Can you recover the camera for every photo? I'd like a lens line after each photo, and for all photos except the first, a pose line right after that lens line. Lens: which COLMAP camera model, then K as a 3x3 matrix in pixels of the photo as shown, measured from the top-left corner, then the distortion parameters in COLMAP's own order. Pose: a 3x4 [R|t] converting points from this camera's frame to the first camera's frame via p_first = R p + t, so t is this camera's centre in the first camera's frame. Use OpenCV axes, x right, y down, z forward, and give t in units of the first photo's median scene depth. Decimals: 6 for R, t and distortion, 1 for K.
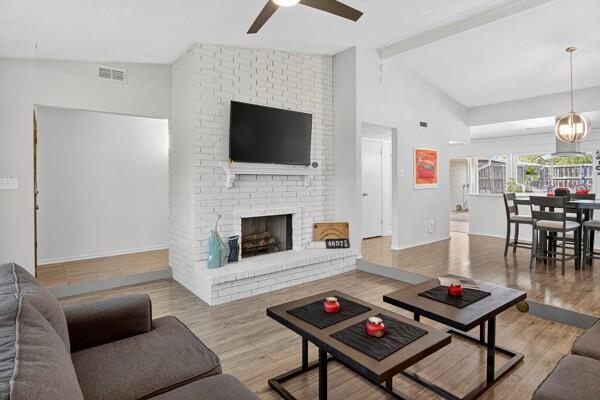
lens RADIAL K [[321.1, 0, 299.0], [0, 321.1, 178.1], [0, 0, 1]] dist [-0.004850, -0.000983]
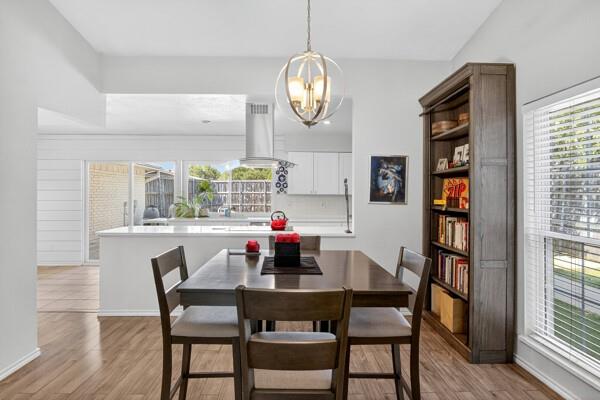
lens RADIAL K [[326.7, 0, 298.0], [0, 326.7, 194.7], [0, 0, 1]] dist [-0.001649, -0.000263]
pose [[0.603512, -0.000457, 0.797354, 0.272940], [-0.009792, 0.999920, 0.007985, -0.011783], [-0.797294, -0.012627, 0.603459, 0.402426]]
